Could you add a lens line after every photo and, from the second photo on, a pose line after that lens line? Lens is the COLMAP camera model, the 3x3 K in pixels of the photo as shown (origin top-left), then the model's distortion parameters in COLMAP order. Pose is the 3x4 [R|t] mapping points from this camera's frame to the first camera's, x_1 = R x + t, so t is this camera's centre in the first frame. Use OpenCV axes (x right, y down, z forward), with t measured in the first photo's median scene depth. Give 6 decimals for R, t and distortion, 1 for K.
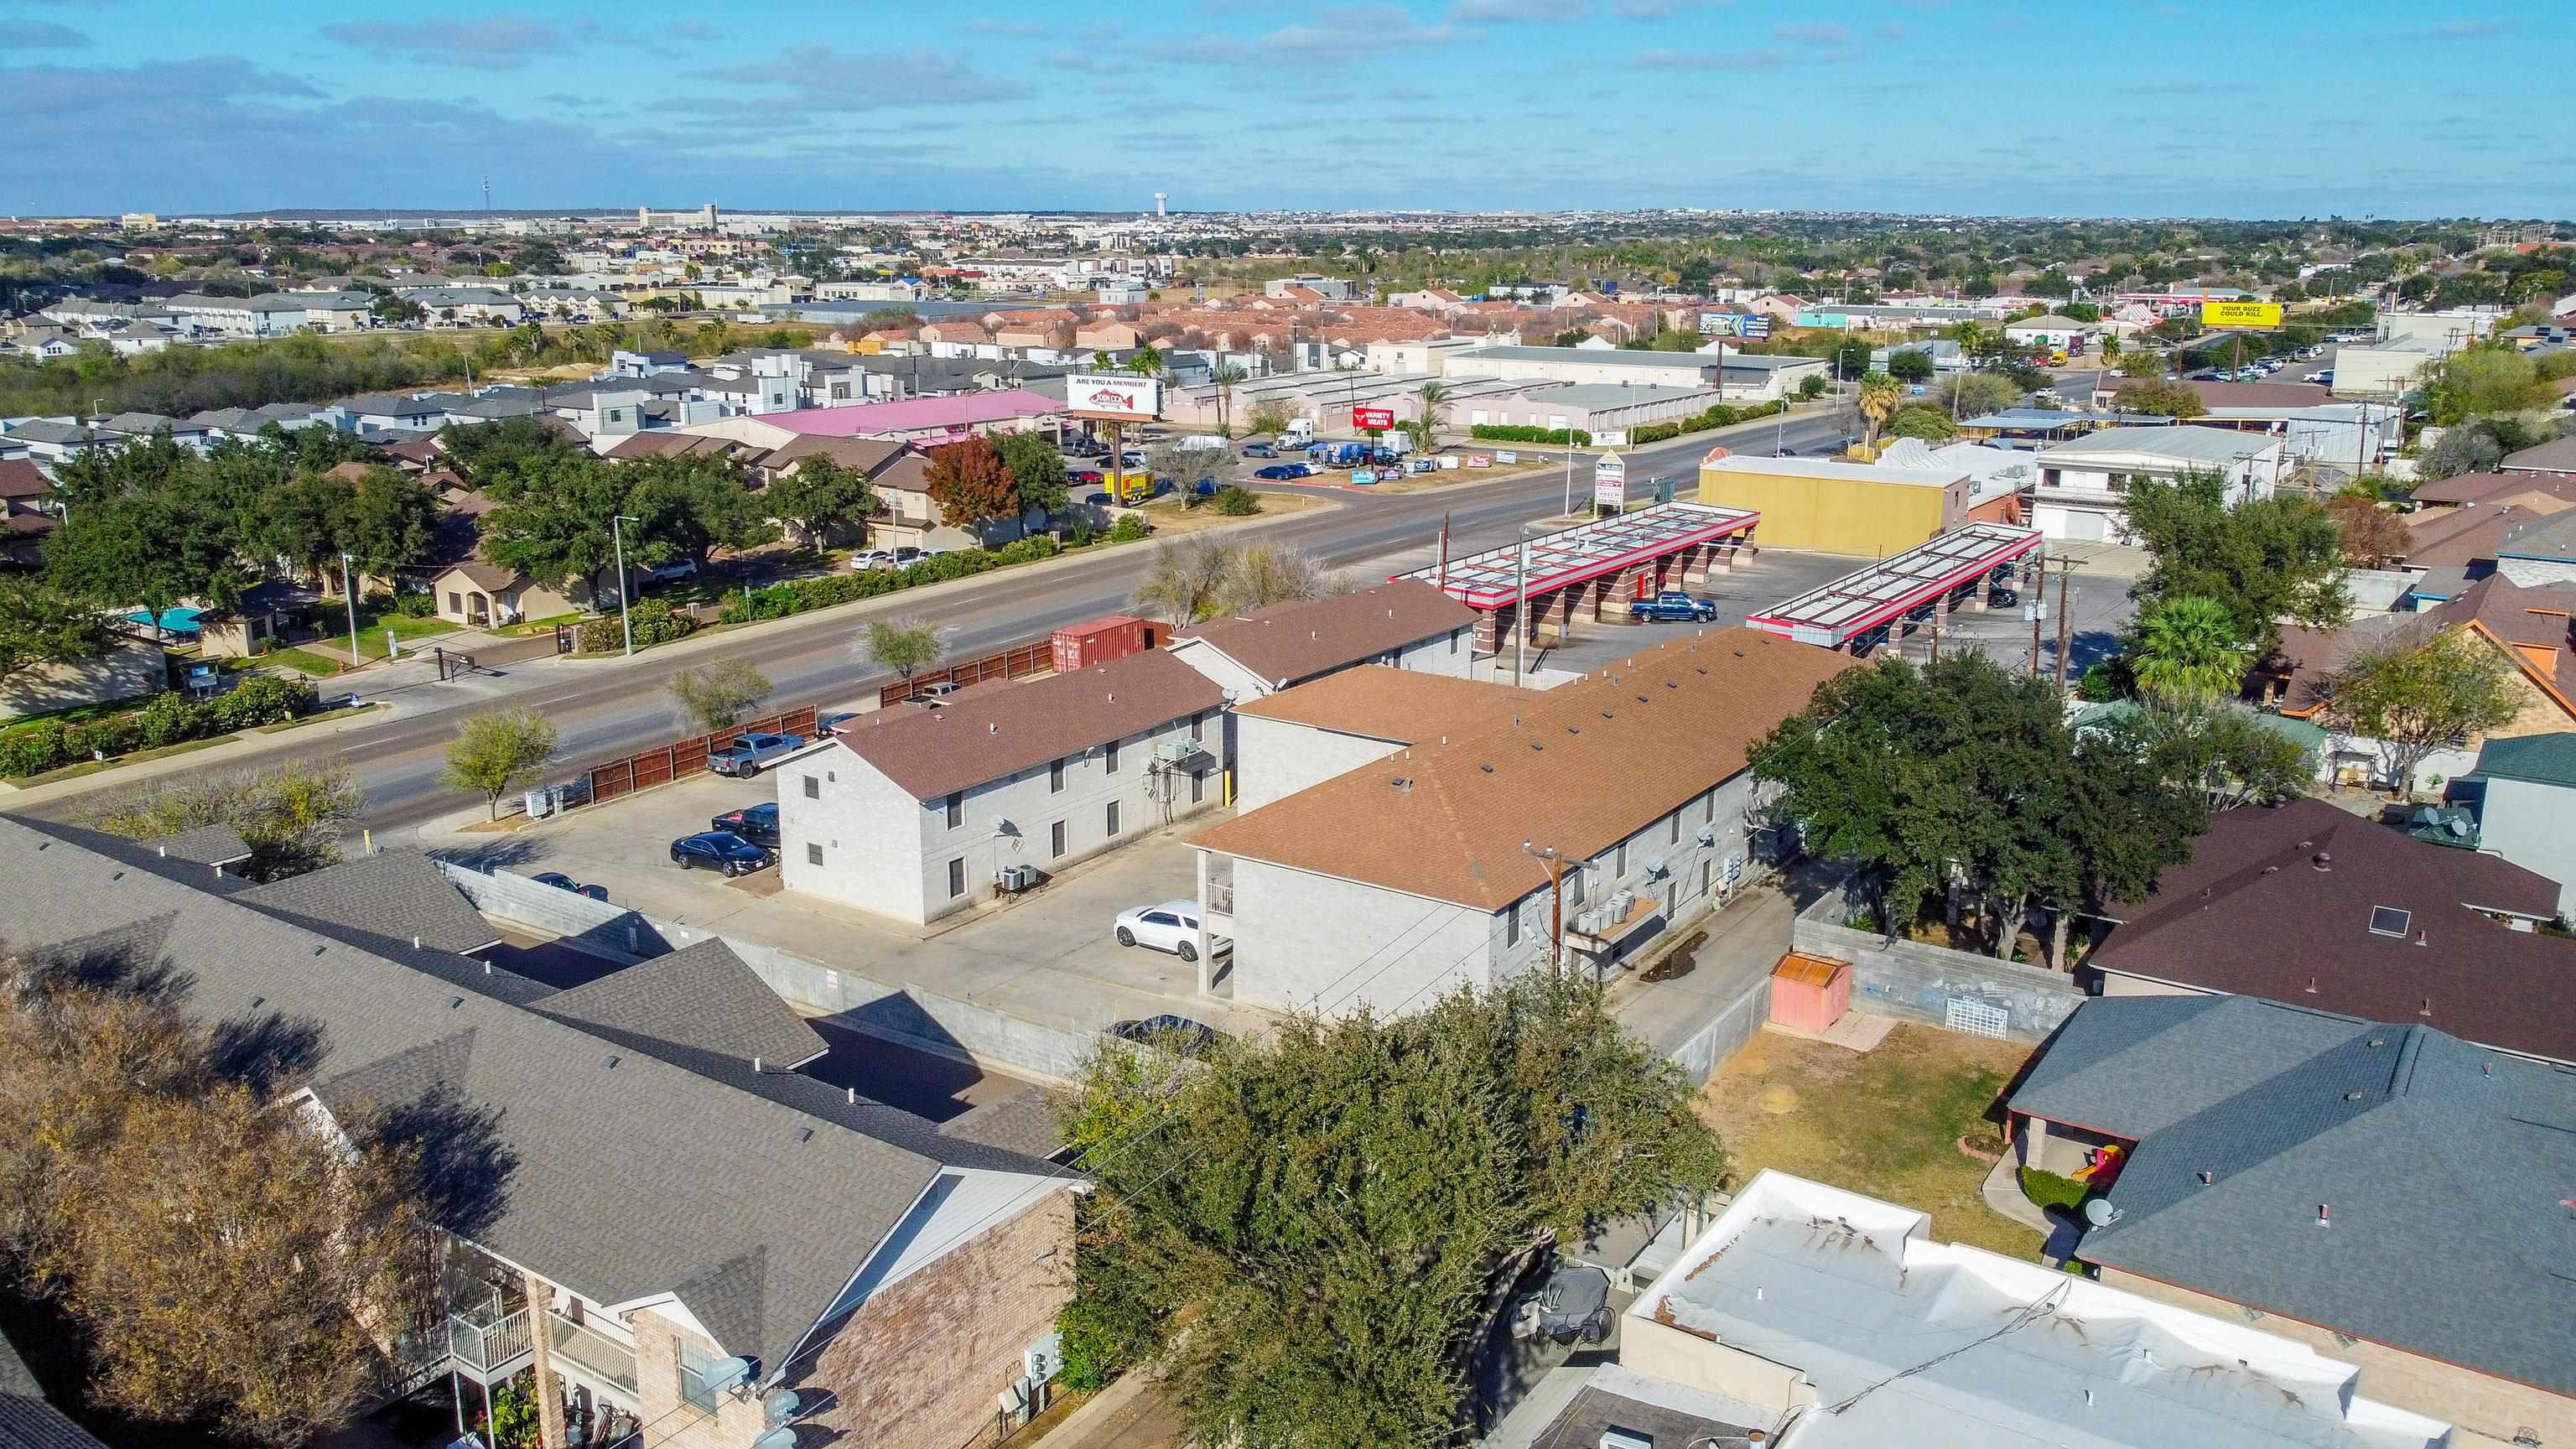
lens RADIAL K [[1965.8, 0, 1288.0], [0, 1965.8, 724.5], [0, 0, 1]] dist [-0.002804, -0.002857]
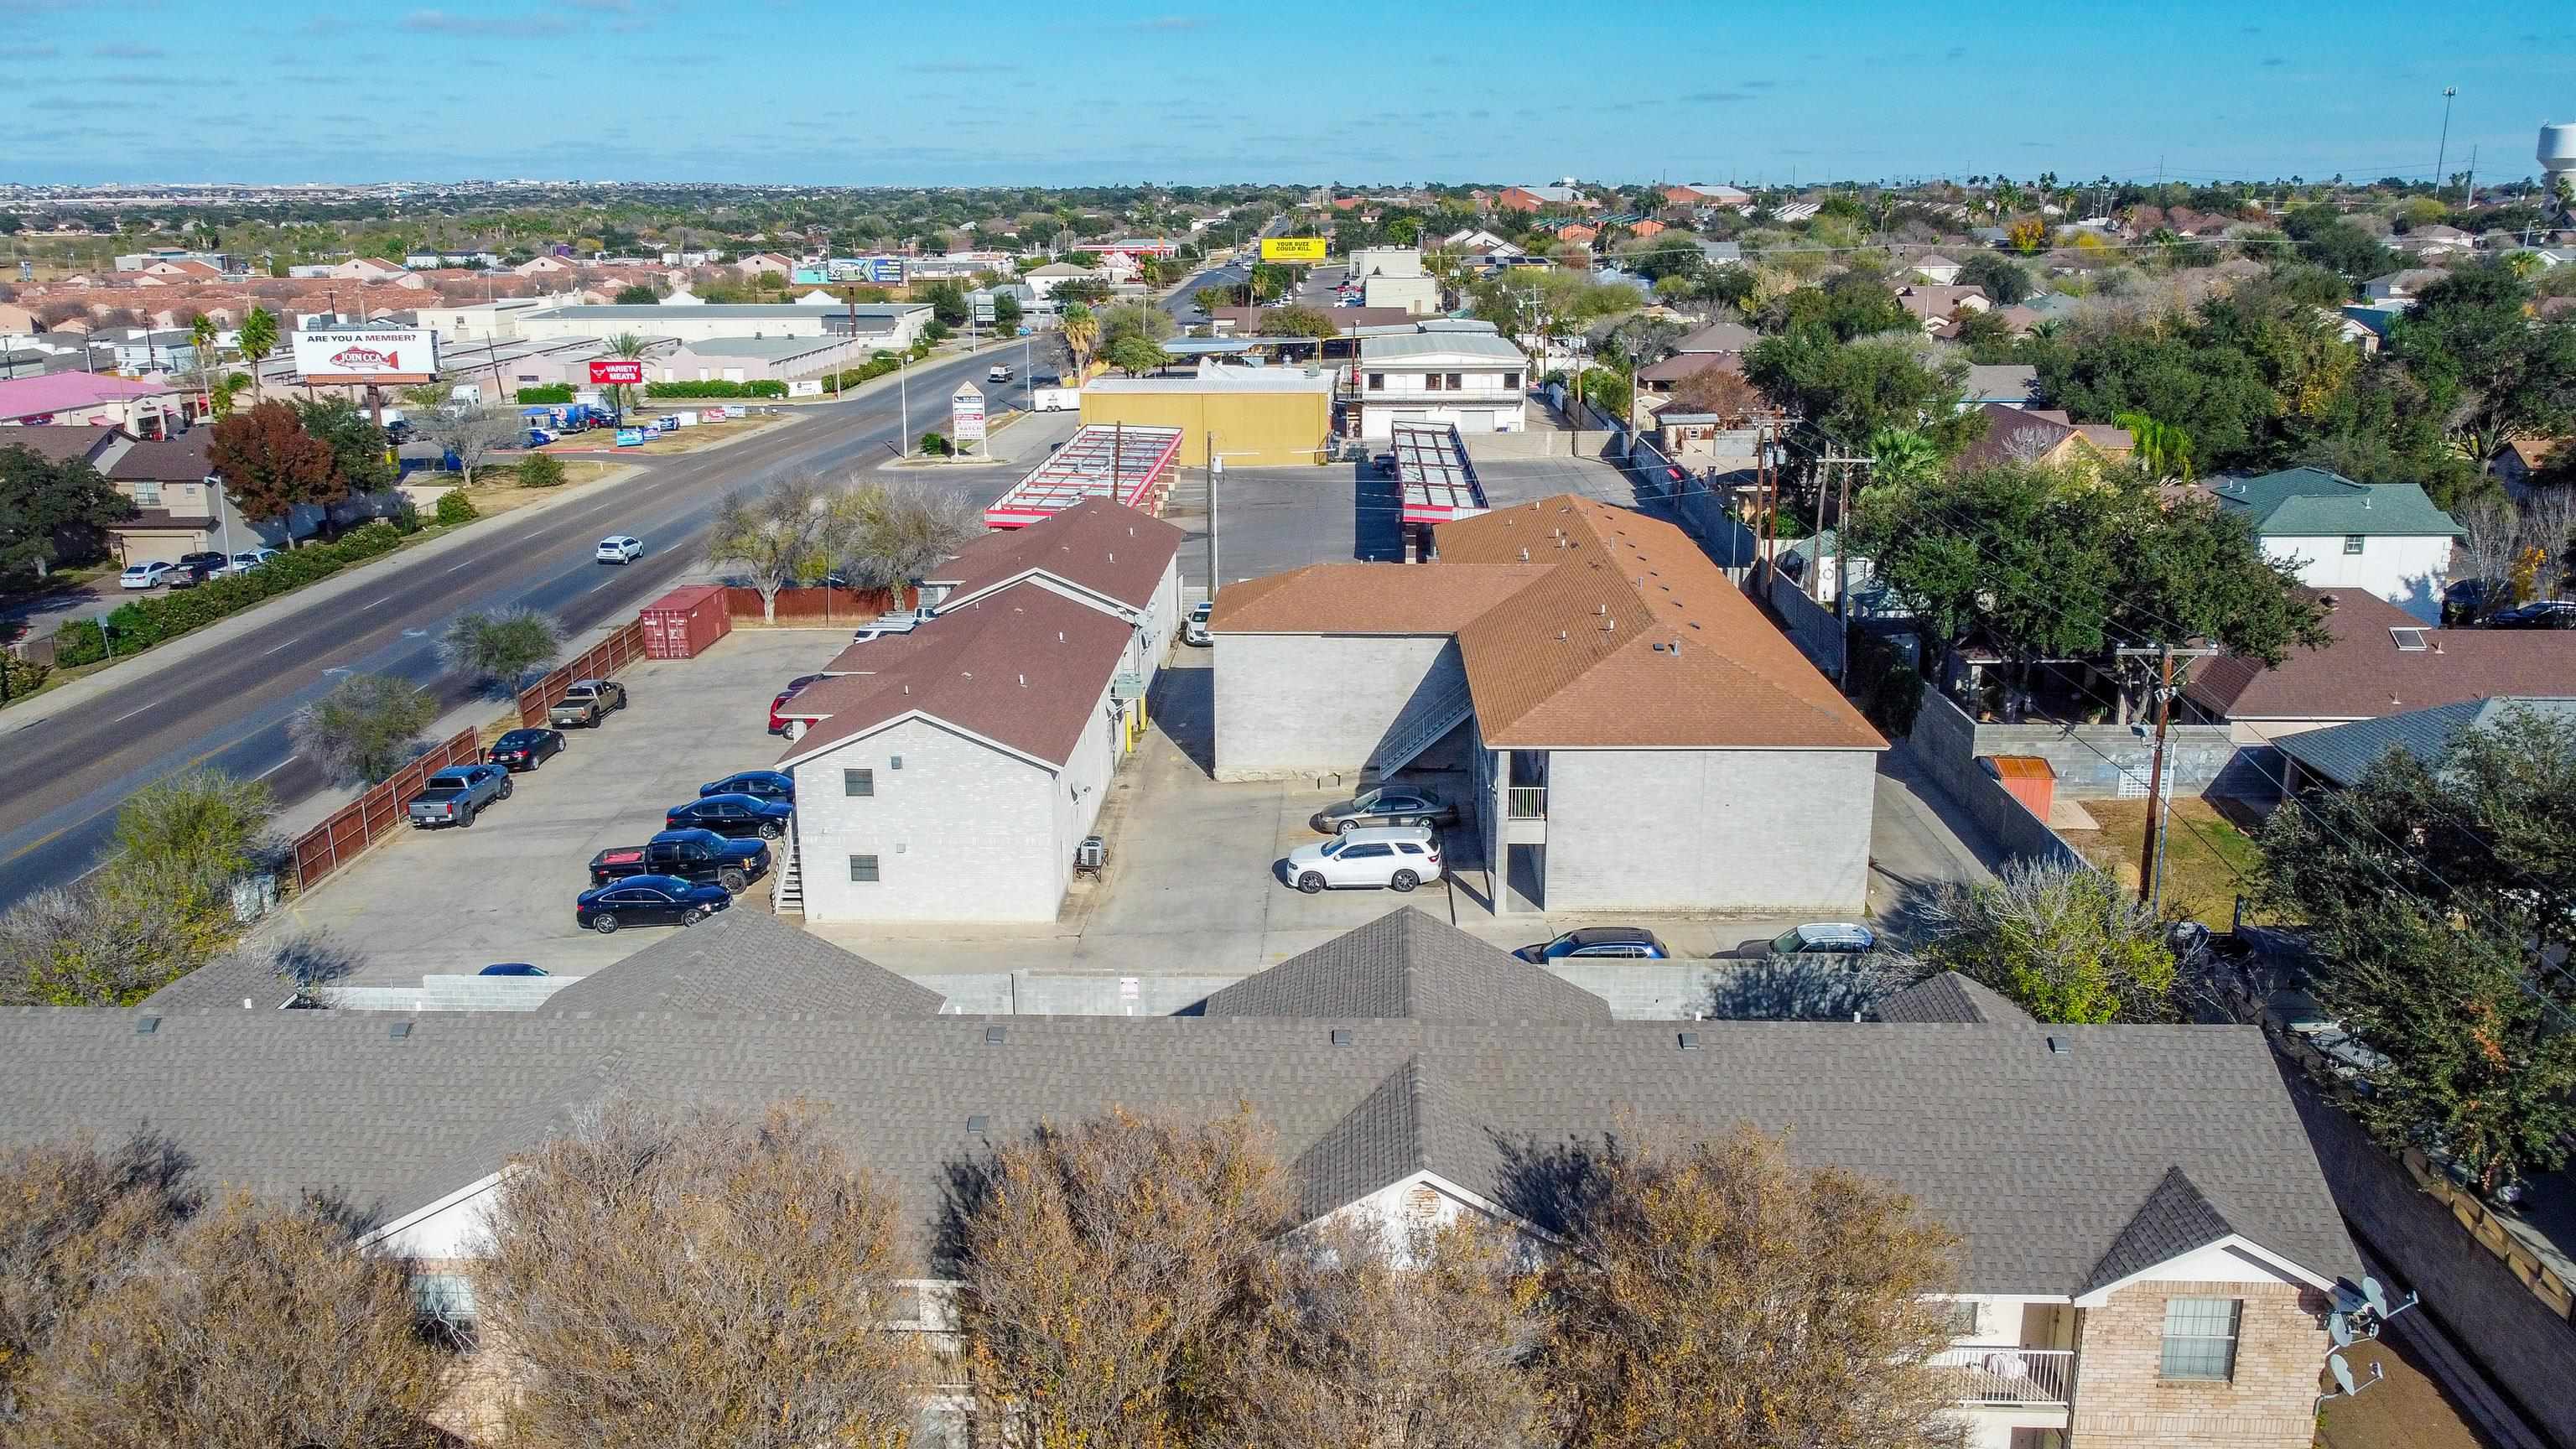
lens RADIAL K [[1965.8, 0, 1288.0], [0, 1965.8, 724.5], [0, 0, 1]] dist [-0.002804, -0.002857]
pose [[0.839056, -0.147679, 0.523619, -0.178221], [0.141378, 0.988575, 0.052267, -0.002618], [-0.525355, 0.030174, 0.850348, 0.087941]]
